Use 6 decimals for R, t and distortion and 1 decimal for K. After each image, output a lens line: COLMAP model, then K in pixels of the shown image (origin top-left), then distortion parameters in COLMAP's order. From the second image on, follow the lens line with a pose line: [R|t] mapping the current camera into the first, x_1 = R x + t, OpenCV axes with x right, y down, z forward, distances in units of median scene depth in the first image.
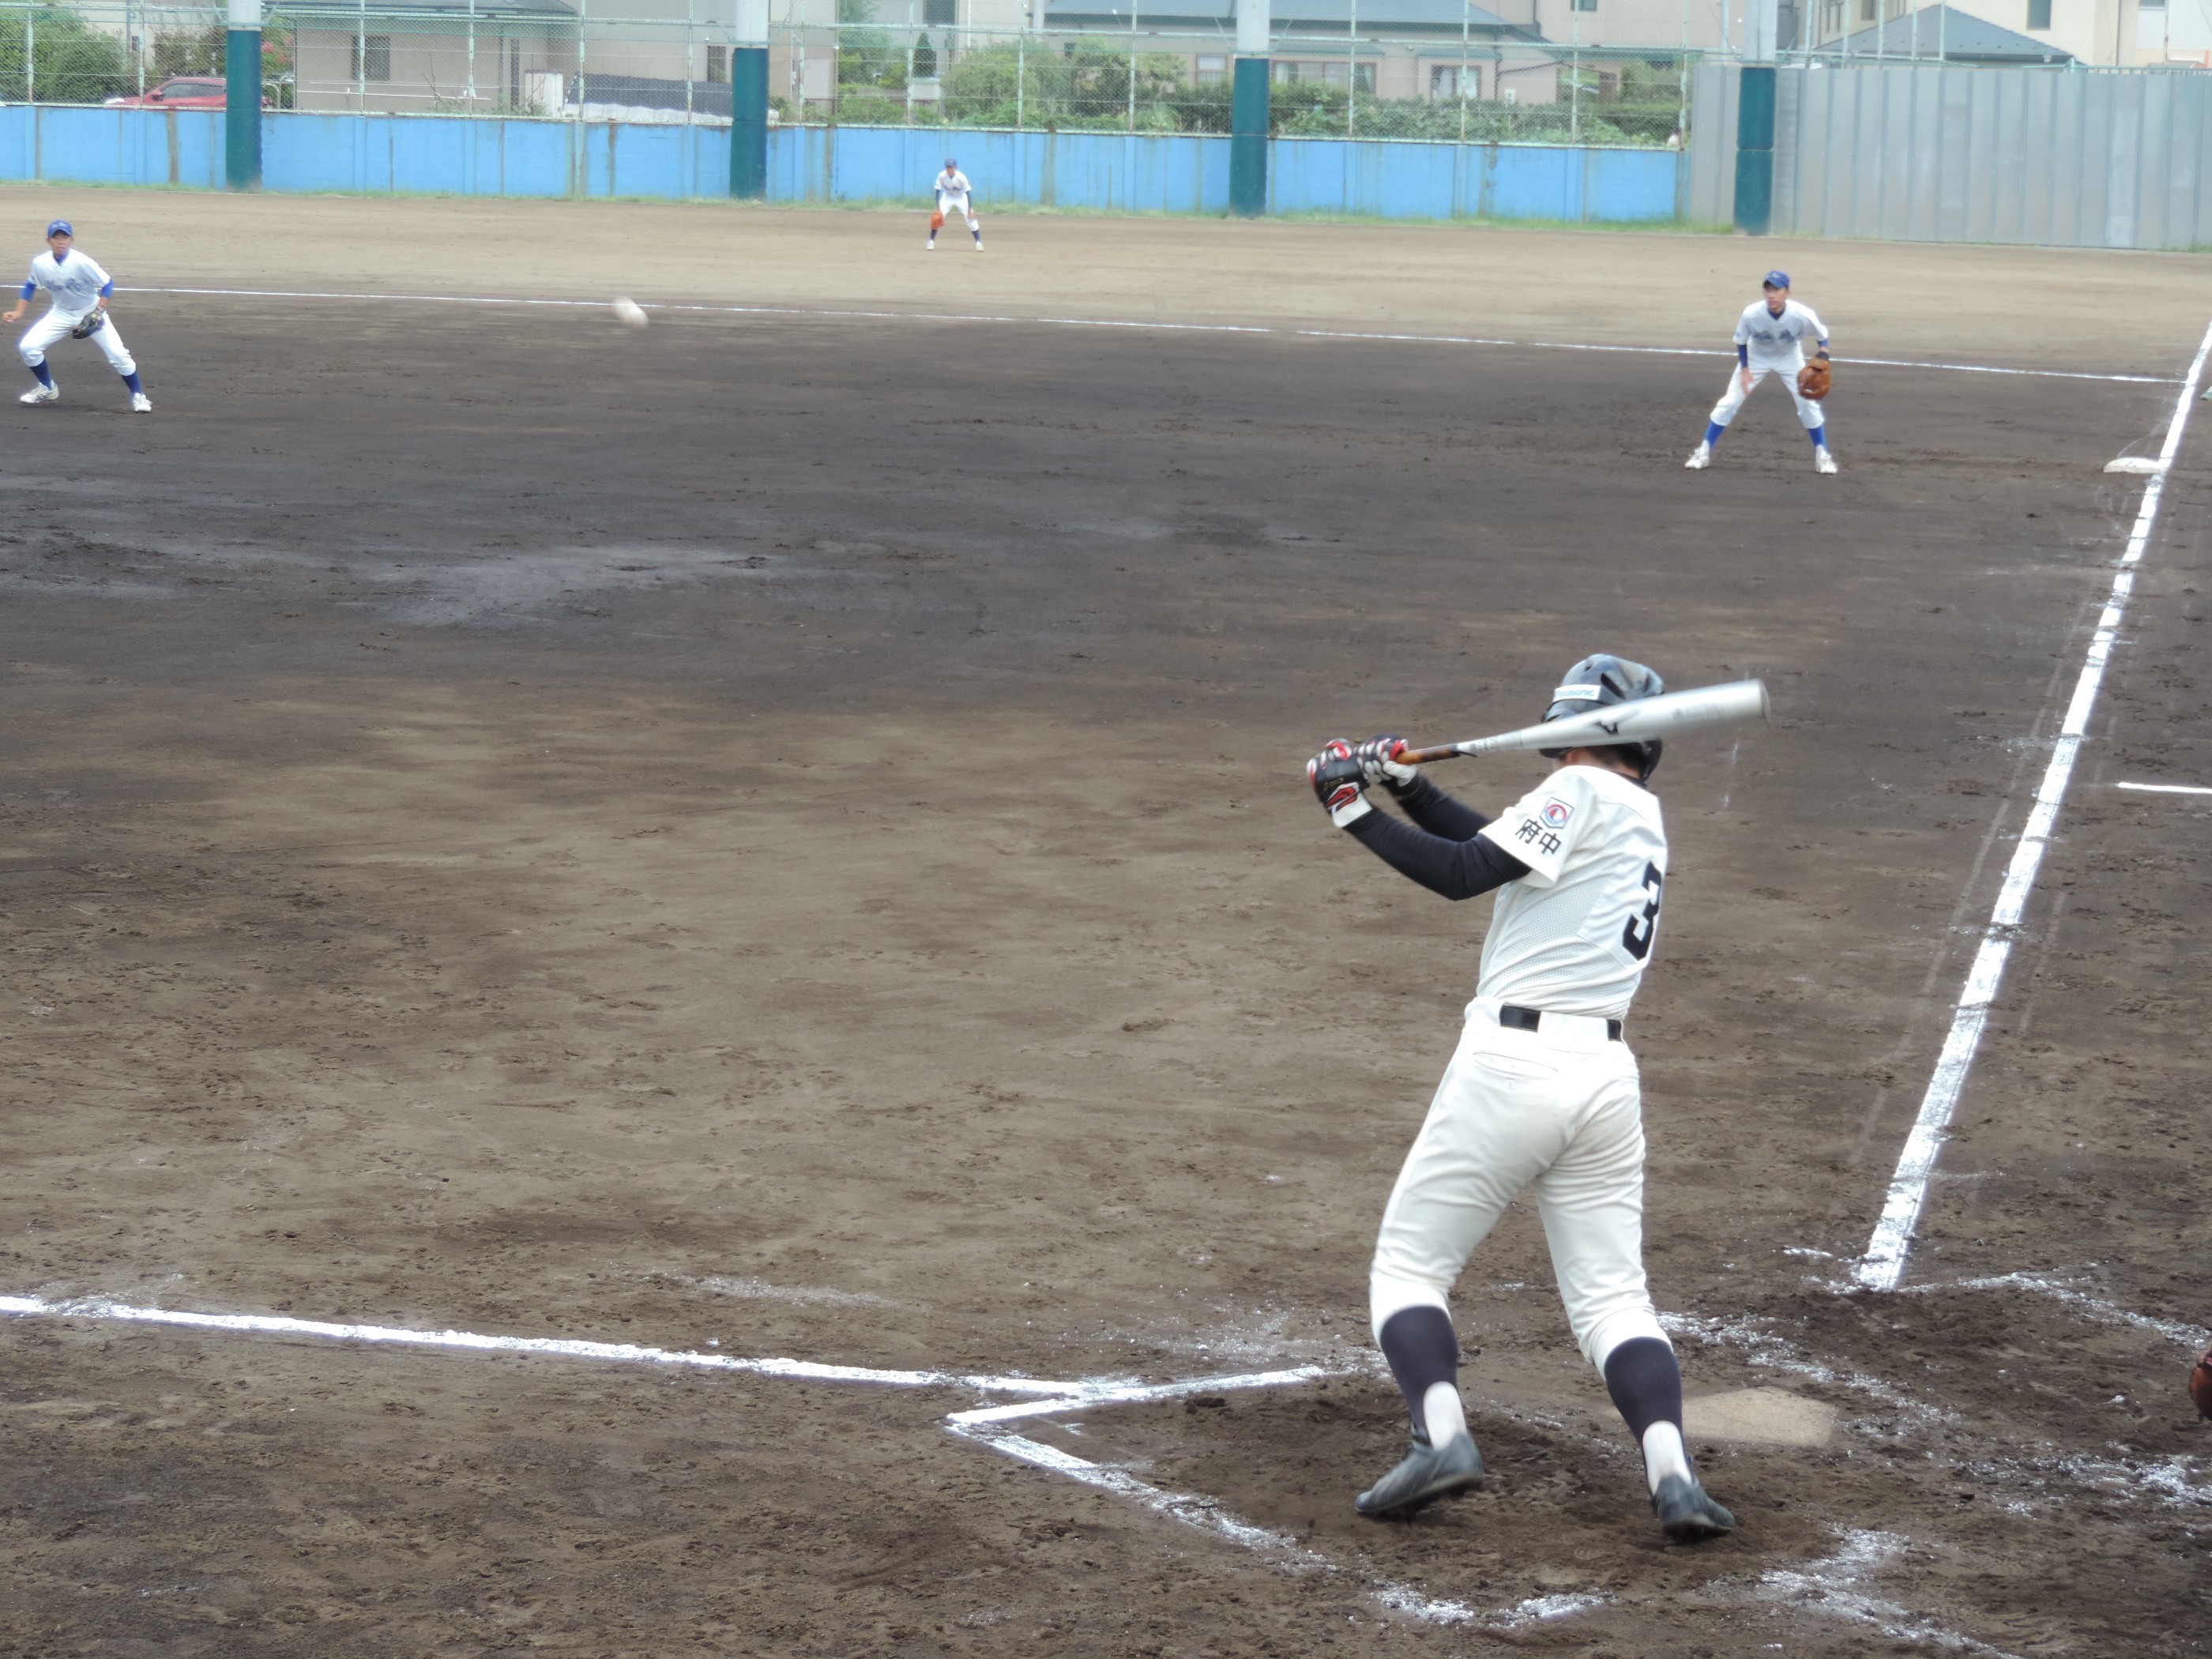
lens RADIAL K [[5421.3, 0, 1104.9], [0, 5421.3, 827.9], [0, 0, 1]] dist [0.052006, 0.000000]
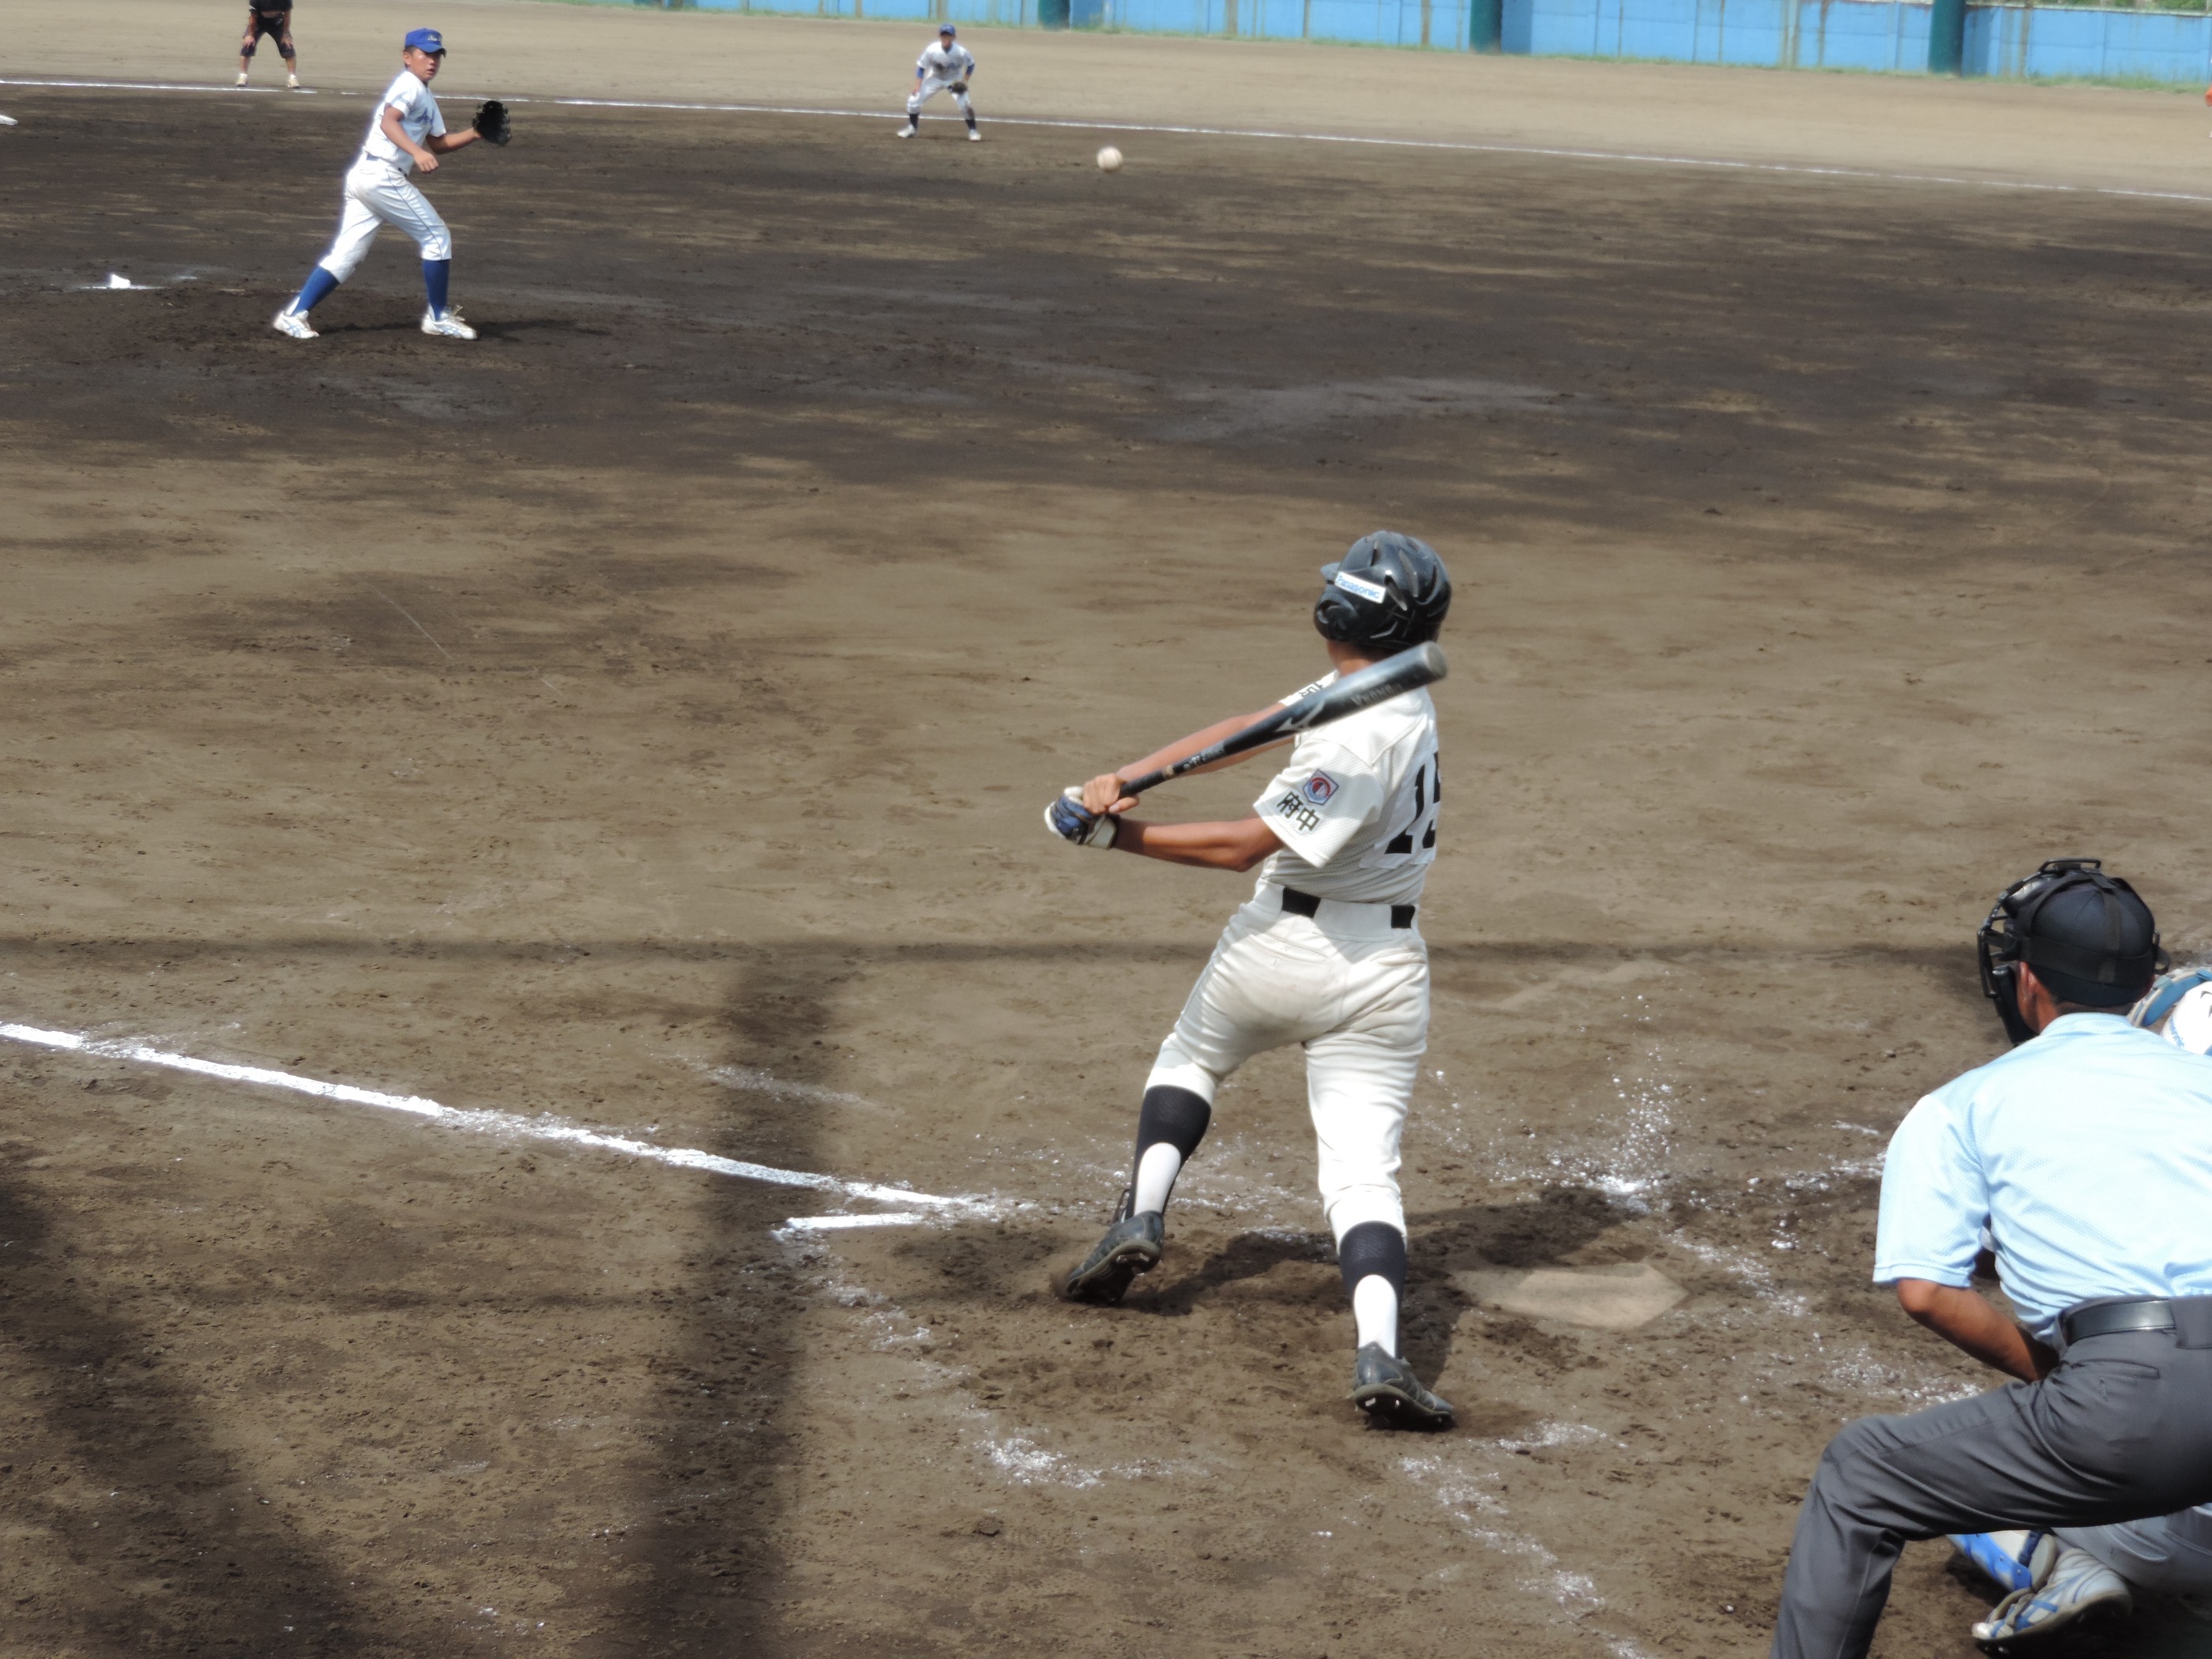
lens RADIAL K [[4887.2, 0, 1103.1], [0, 4887.2, 812.5], [0, 0, 1]] dist [0.042442, 0.000000]
pose [[0.965620, 0.066189, -0.251390, 0.110655], [-0.057356, 0.997457, 0.042313, -0.004299], [0.253551, -0.026440, 0.966961, 0.058096]]
